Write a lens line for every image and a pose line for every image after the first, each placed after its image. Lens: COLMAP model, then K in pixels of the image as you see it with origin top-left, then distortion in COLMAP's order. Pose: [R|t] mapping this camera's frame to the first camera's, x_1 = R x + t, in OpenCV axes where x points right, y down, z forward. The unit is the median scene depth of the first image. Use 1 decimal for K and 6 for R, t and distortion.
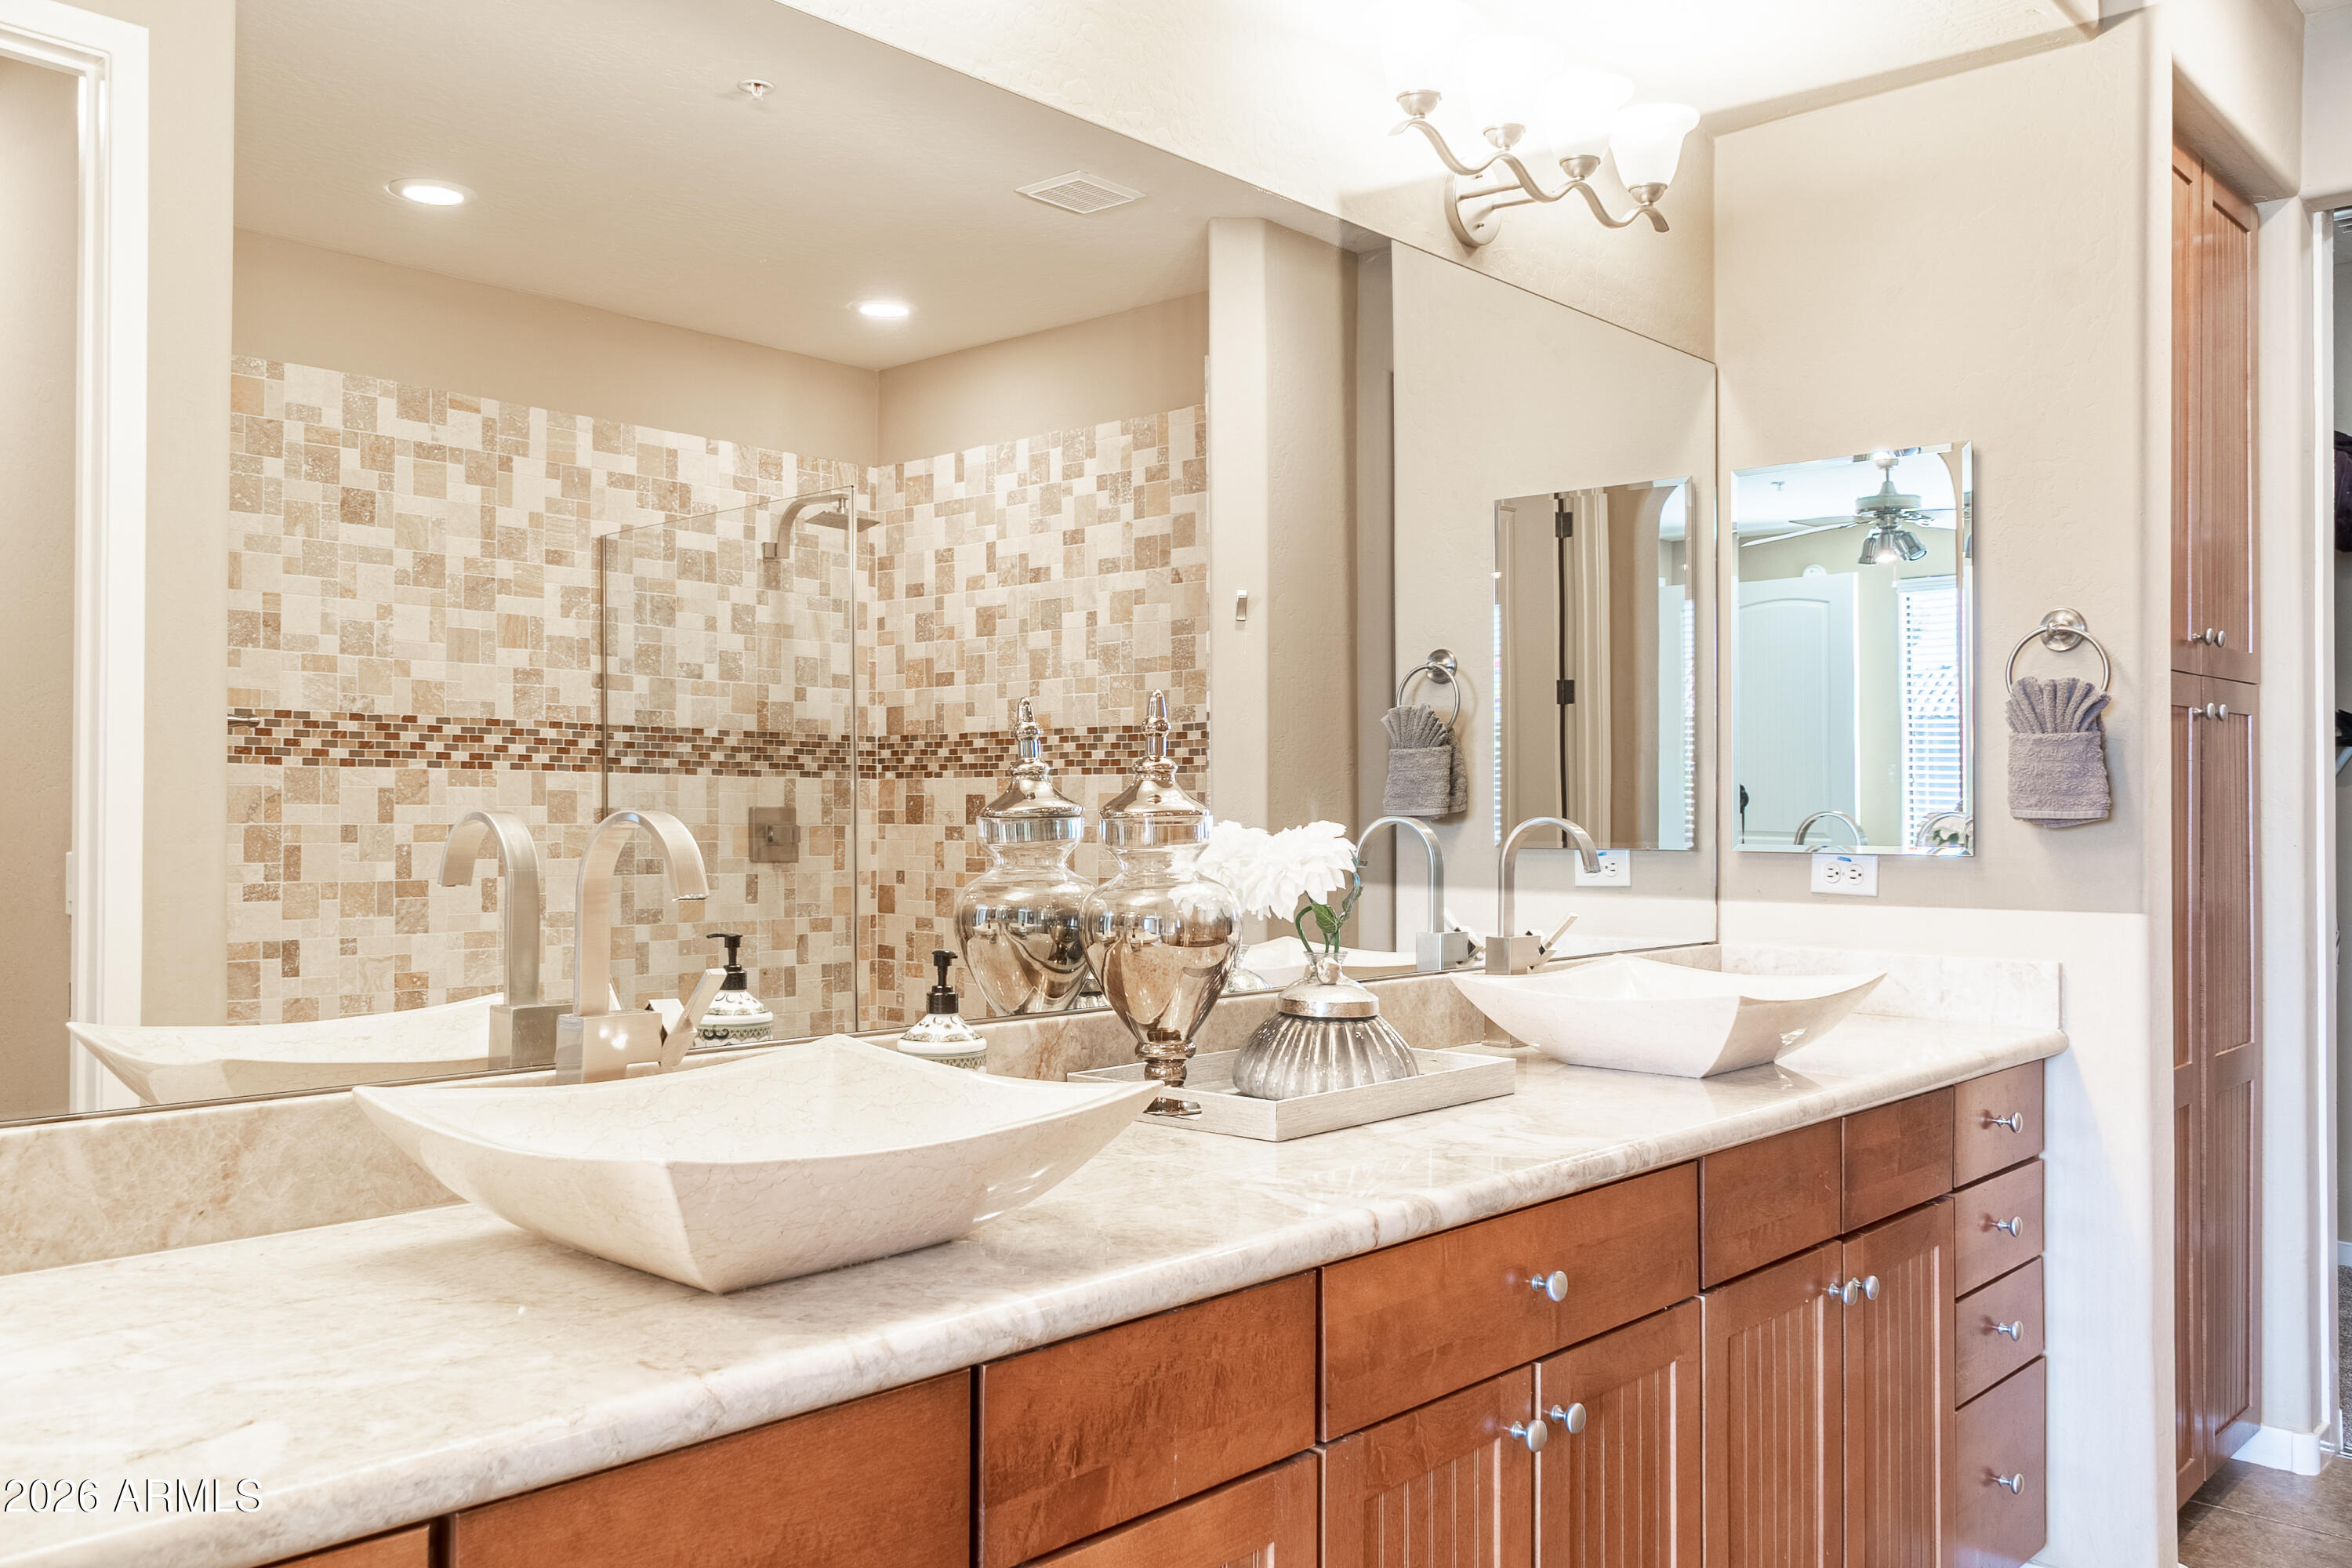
lens RADIAL K [[1887.6, 0, 1186.9], [0, 1887.6, 799.1], [0, 0, 1]] dist [0.004440, 0.012448]
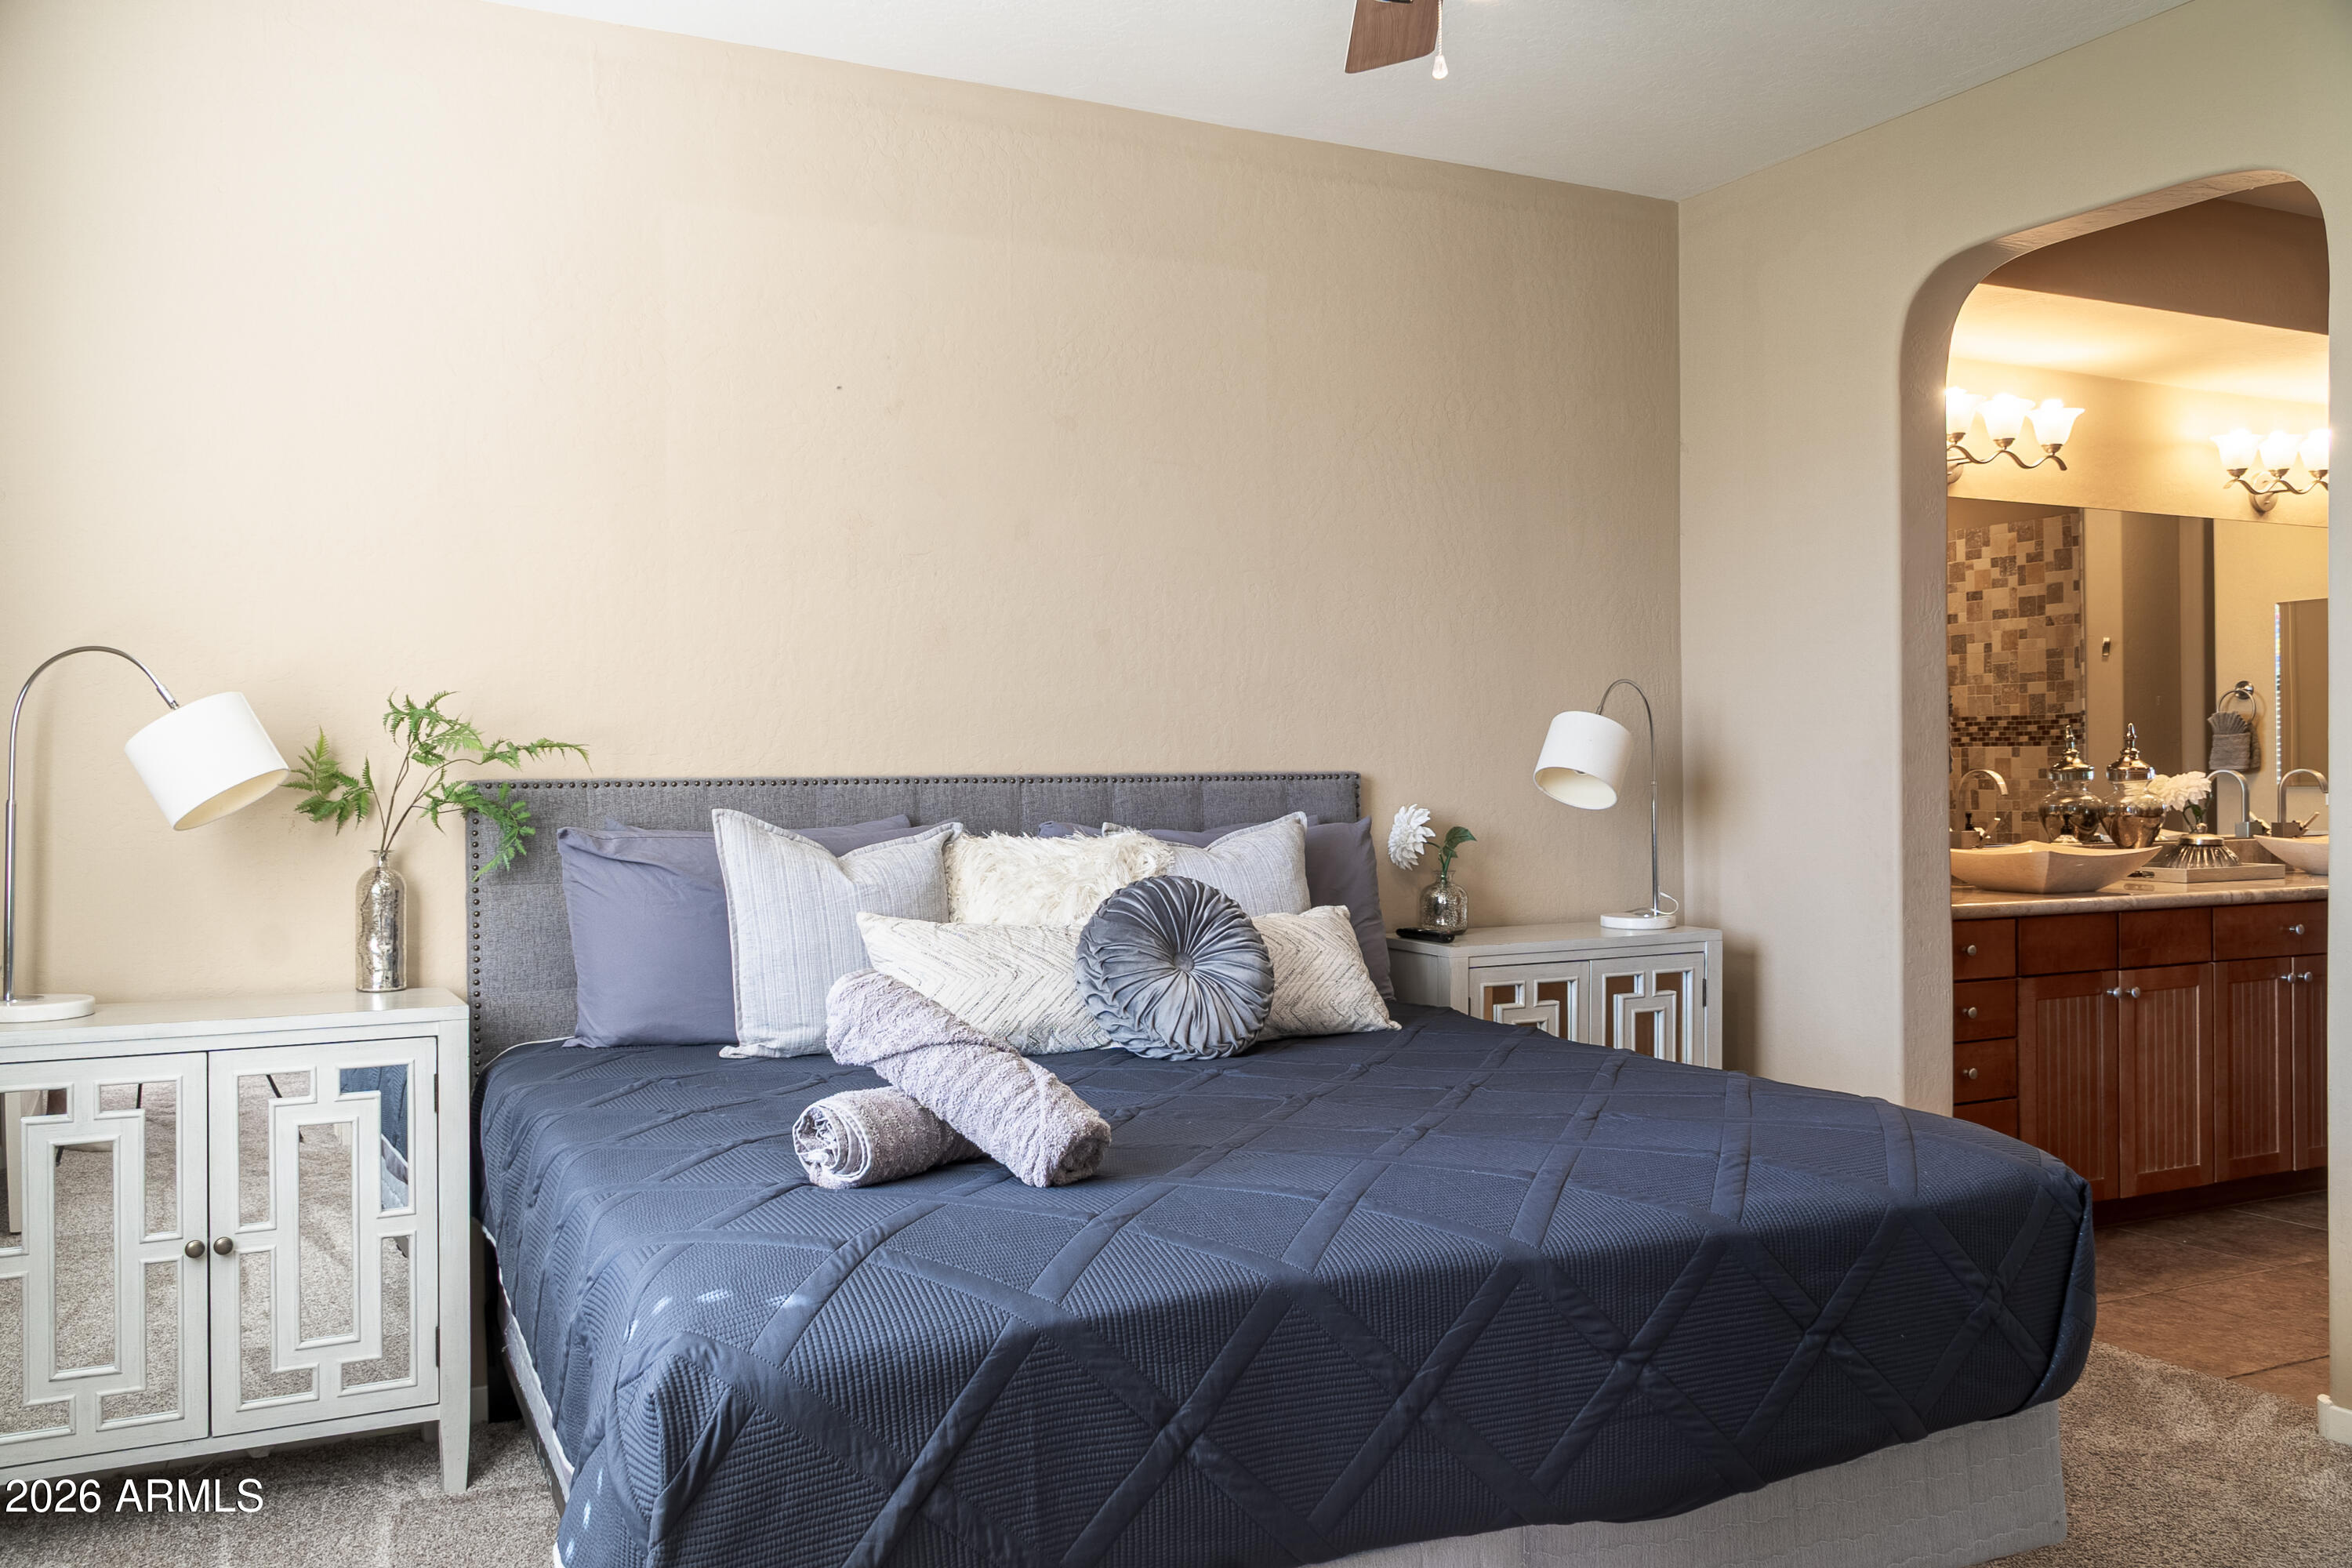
lens RADIAL K [[1887.6, 0, 1187.1], [0, 1887.6, 775.7], [0, 0, 1]] dist [0.004440, 0.012448]
pose [[0.934043, -0.006869, -0.357095, -0.210850], [0.009910, 0.999929, 0.006685, -0.009890], [0.357023, -0.009783, 0.934044, -1.361591]]
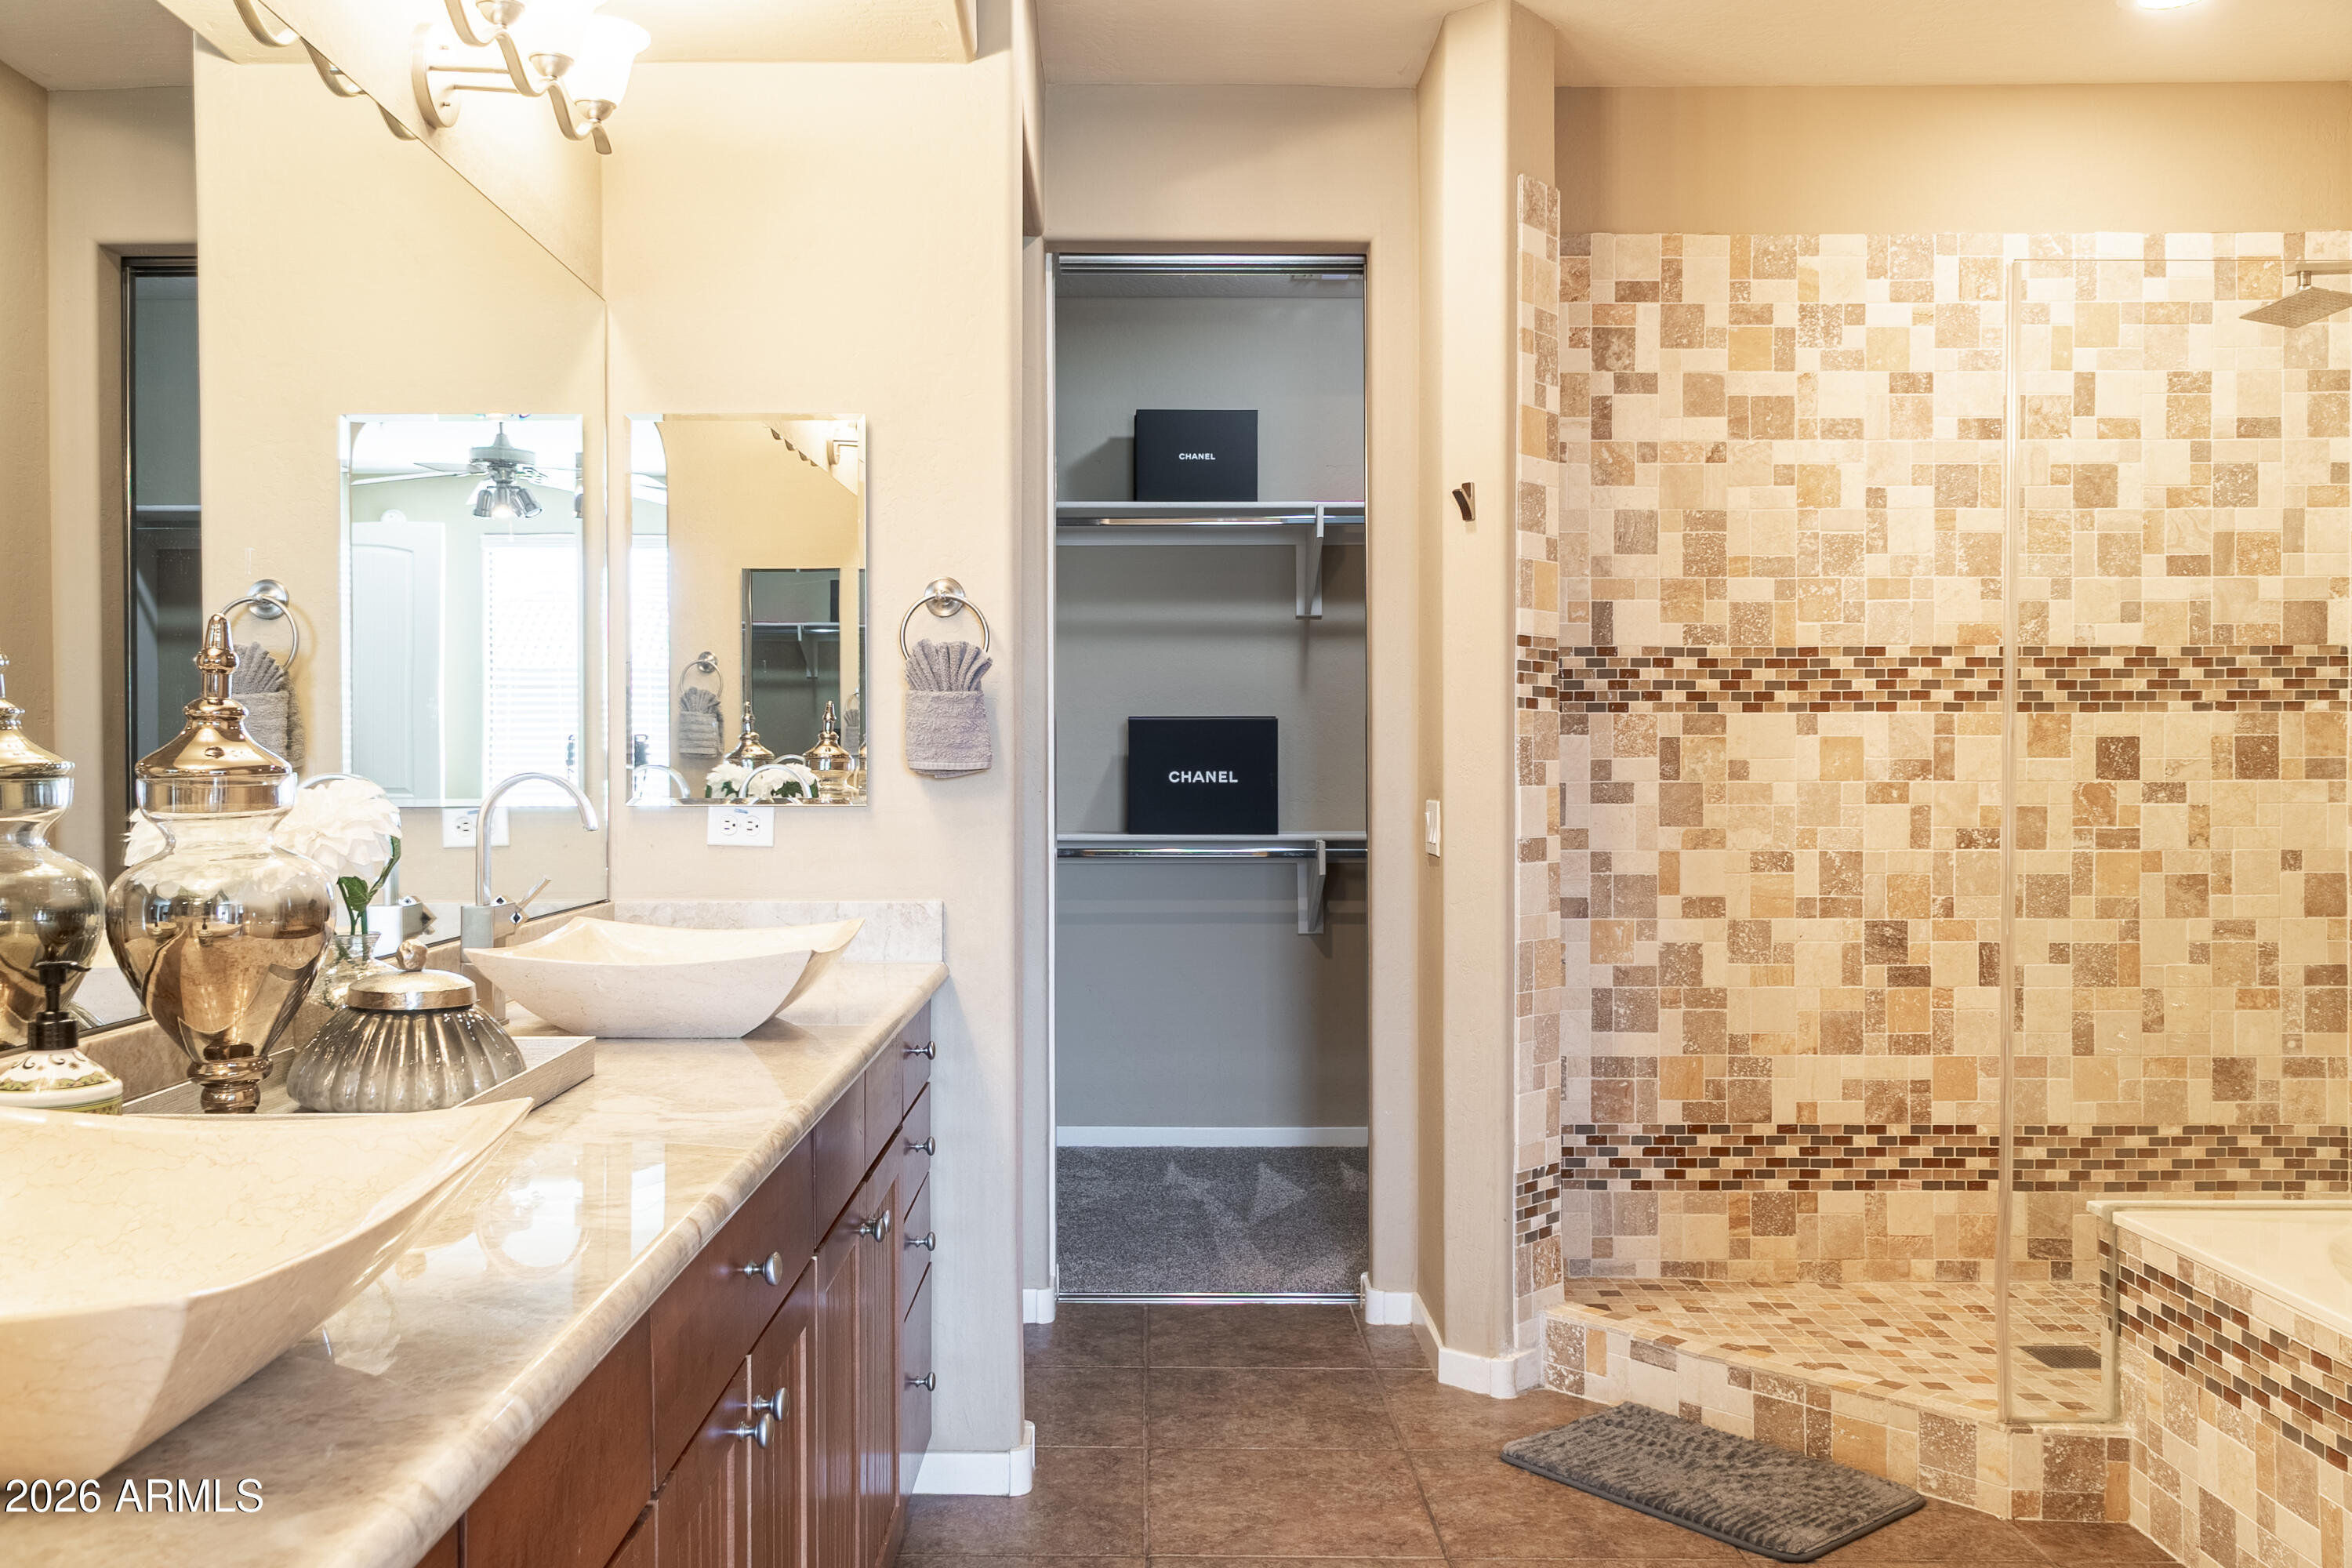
lens RADIAL K [[1887.6, 0, 1156.1], [0, 1887.6, 771.3], [0, 0, 1]] dist [0.004440, 0.012448]
pose [[0.742735, -0.008210, 0.669535, -0.172918], [0.002000, 0.999948, 0.010043, 0.000588], [-0.669582, -0.006120, 0.742713, 0.104774]]
